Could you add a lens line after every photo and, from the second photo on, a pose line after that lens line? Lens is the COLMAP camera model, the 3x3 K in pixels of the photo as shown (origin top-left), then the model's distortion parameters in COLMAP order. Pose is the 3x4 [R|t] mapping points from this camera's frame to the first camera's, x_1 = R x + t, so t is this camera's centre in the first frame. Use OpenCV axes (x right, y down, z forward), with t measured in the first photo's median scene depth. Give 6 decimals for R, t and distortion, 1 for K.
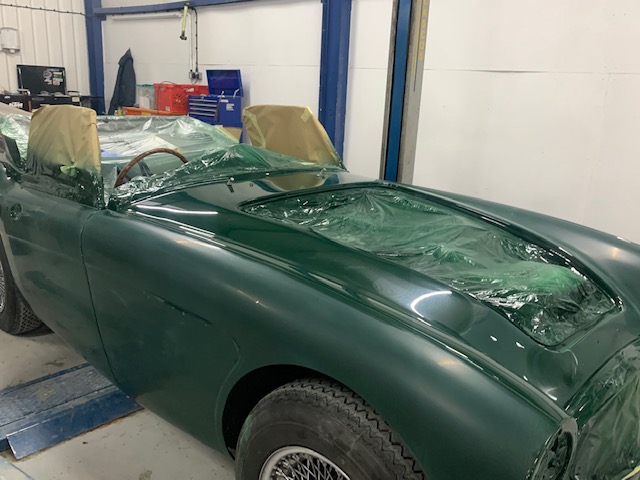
lens RADIAL K [[567.2, 0, 320.0], [0, 567.2, 240.0], [0, 0, 1]] dist [0.034414, -0.012605]
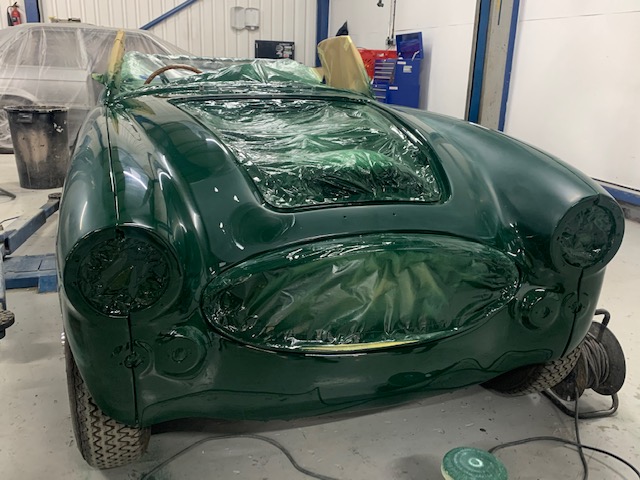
lens RADIAL K [[571.6, 0, 320.0], [0, 571.6, 240.0], [0, 0, 1]] dist [0.004205, -0.002103]
pose [[0.879185, 0.124938, -0.459808, 0.554104], [-0.119471, 0.991987, 0.041103, 0.114211], [0.461259, 0.018797, 0.887067, 0.094922]]
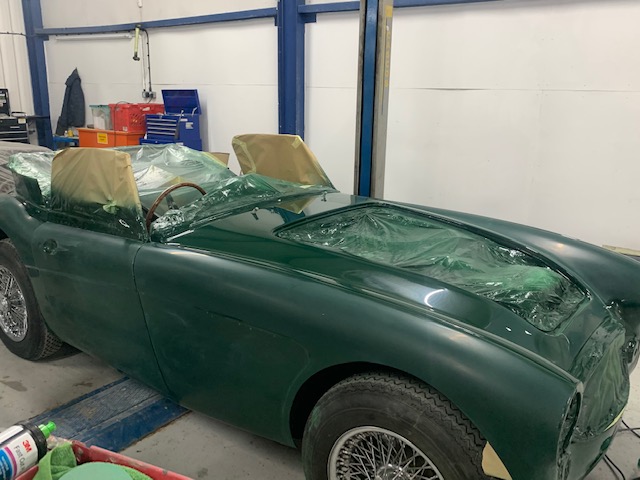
lens RADIAL K [[567.2, 0, 320.0], [0, 567.2, 240.0], [0, 0, 1]] dist [0.034414, -0.012605]
pose [[0.991115, -0.059957, 0.118725, -0.153483], [0.060325, 0.998179, 0.000496, -0.032849], [-0.118538, 0.006671, 0.992927, -0.140556]]
